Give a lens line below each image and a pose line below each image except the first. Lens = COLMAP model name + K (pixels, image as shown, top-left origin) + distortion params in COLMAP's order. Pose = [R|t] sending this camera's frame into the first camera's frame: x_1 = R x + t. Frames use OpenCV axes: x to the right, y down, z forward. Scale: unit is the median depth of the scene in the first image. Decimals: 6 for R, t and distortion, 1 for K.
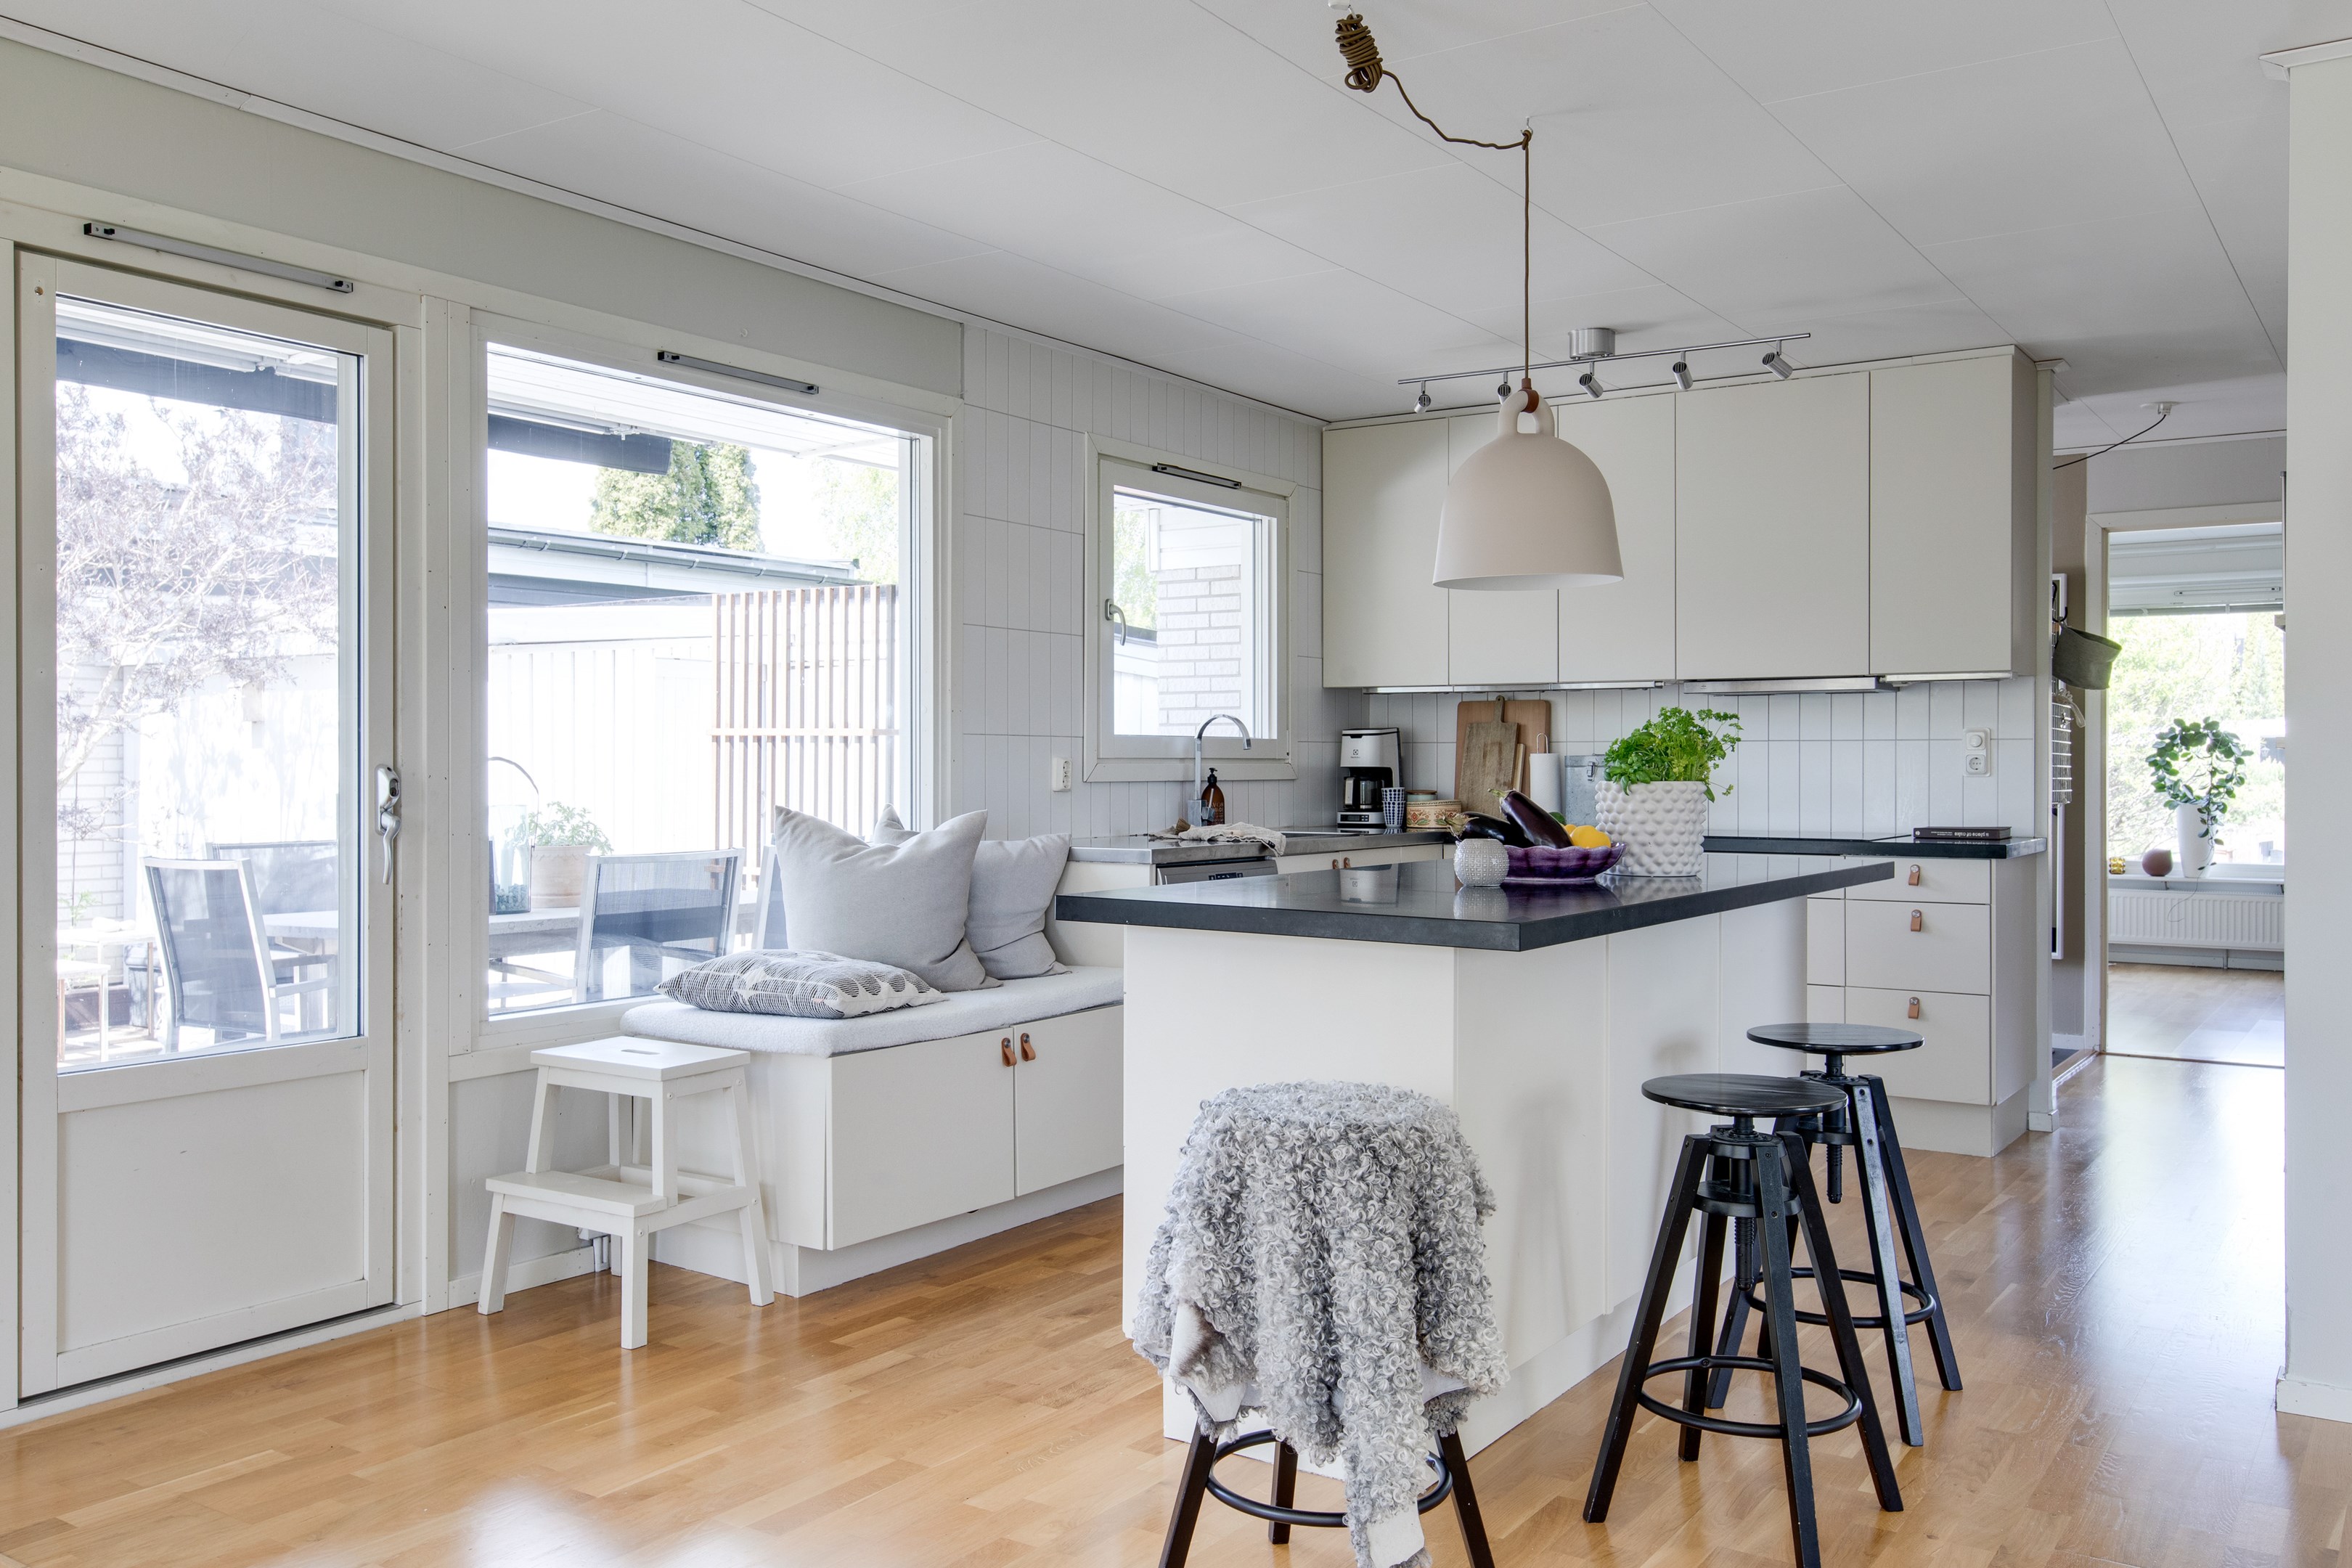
lens RADIAL K [[1944.2, 0, 1180.2], [0, 1944.2, 764.5], [0, 0, 1]] dist [0.012907, 0.005683]
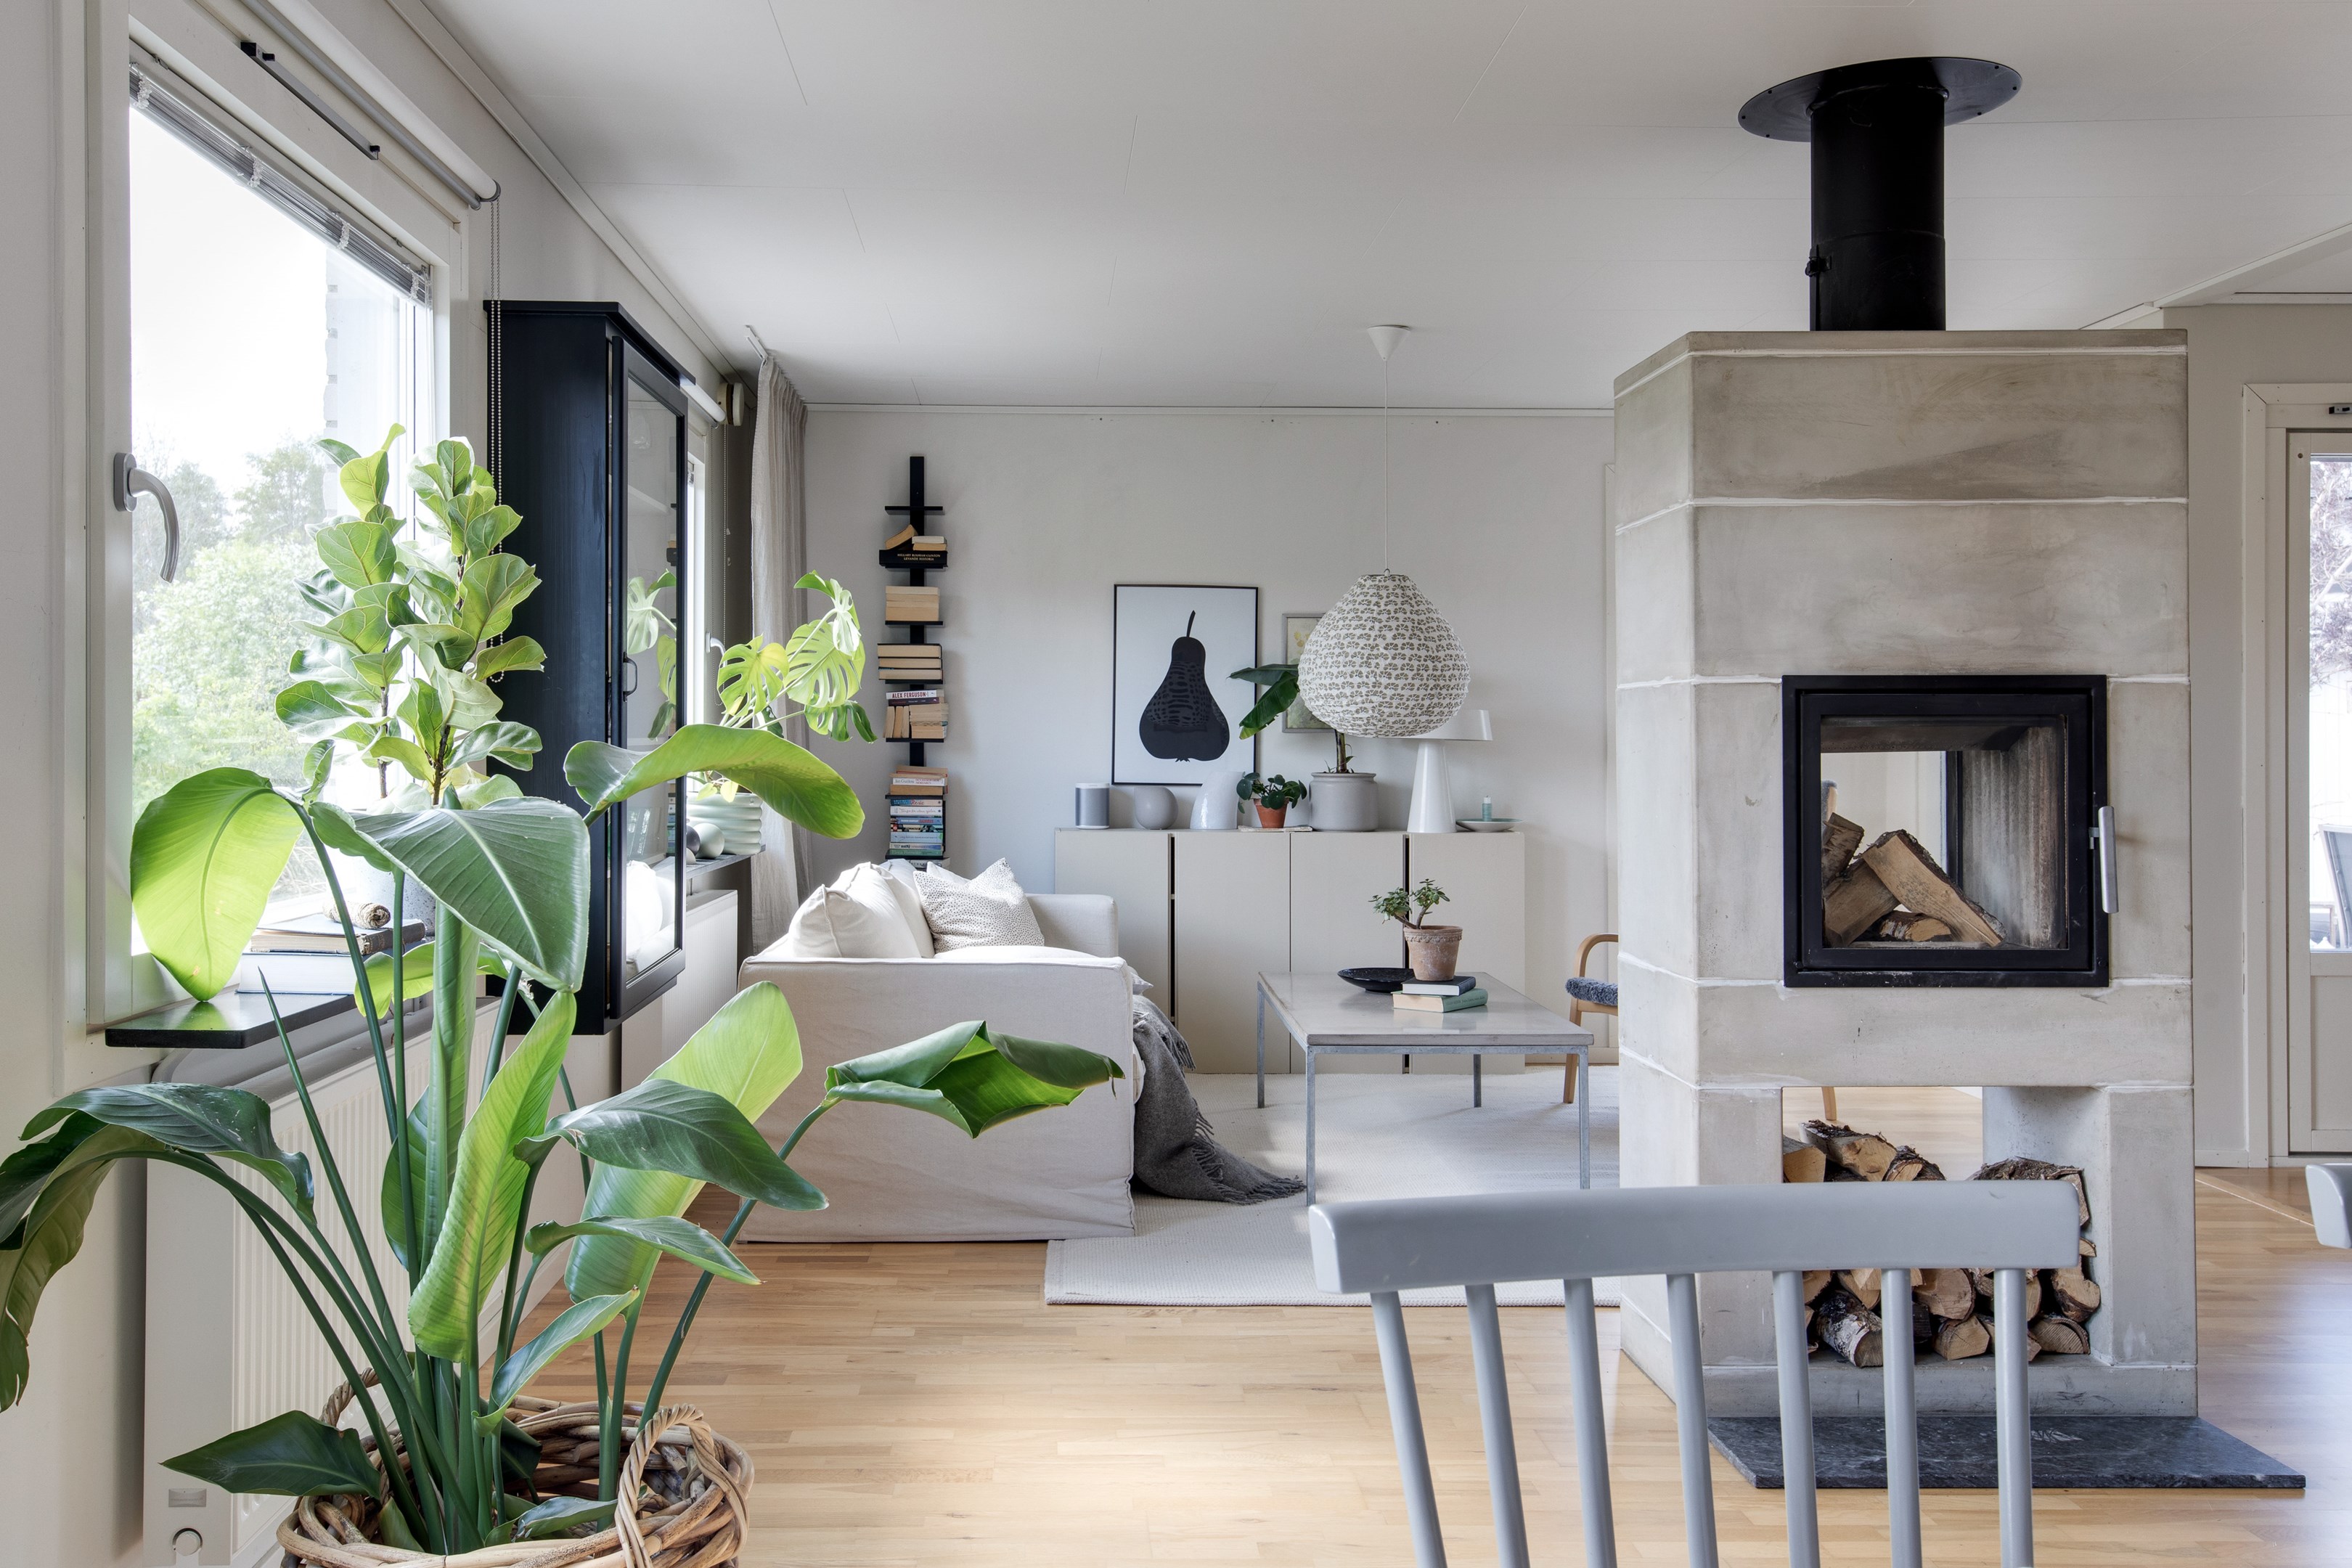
lens RADIAL K [[1996.0, 0, 1105.8], [0, 1996.0, 756.6], [0, 0, 1]] dist [0.020706, 0.005435]
pose [[0.576450, 0.002749, -0.817128, 0.100531], [-0.001015, 0.999996, 0.002648, -0.000939], [0.817132, -0.000696, 0.576450, -0.384369]]
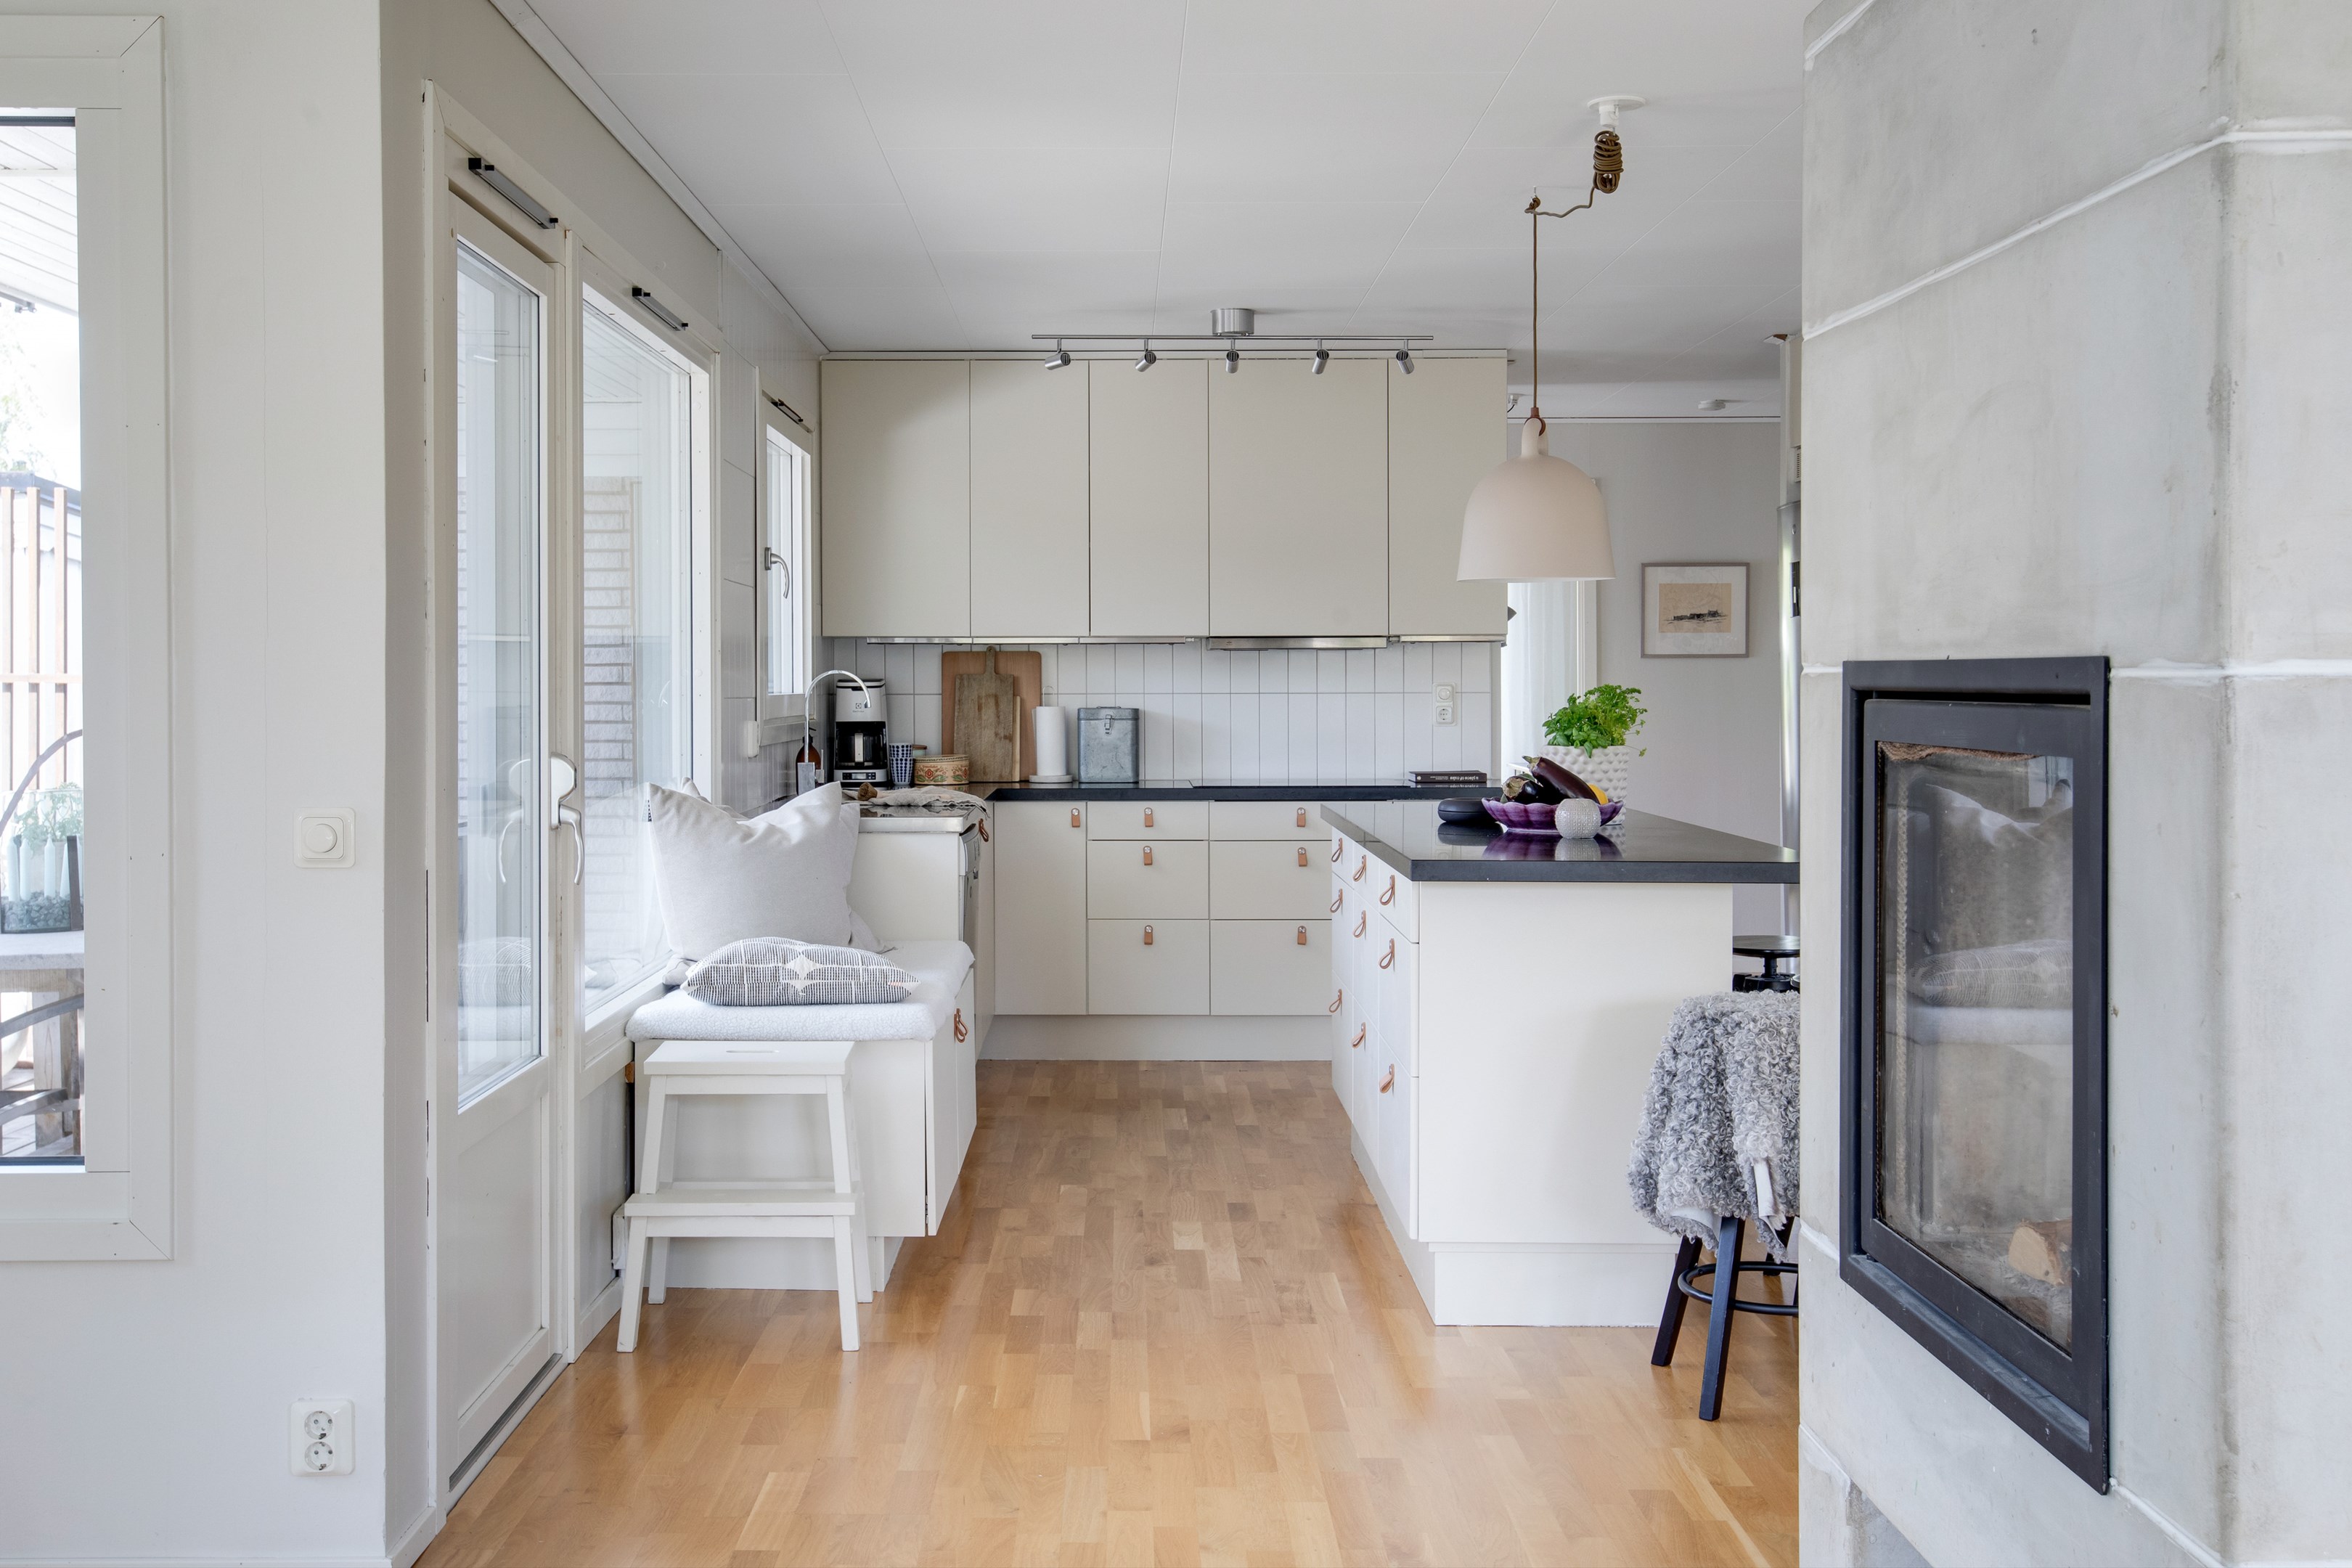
lens RADIAL K [[2393.4, 0, 1145.3], [0, 2393.4, 681.9], [0, 0, 1]] dist [-0.002507, 0.000000]
pose [[0.828930, -0.003304, 0.559343, -0.490297], [0.004229, 0.999991, -0.000360, -0.018822], [-0.559337, 0.002664, 0.828936, -0.041243]]
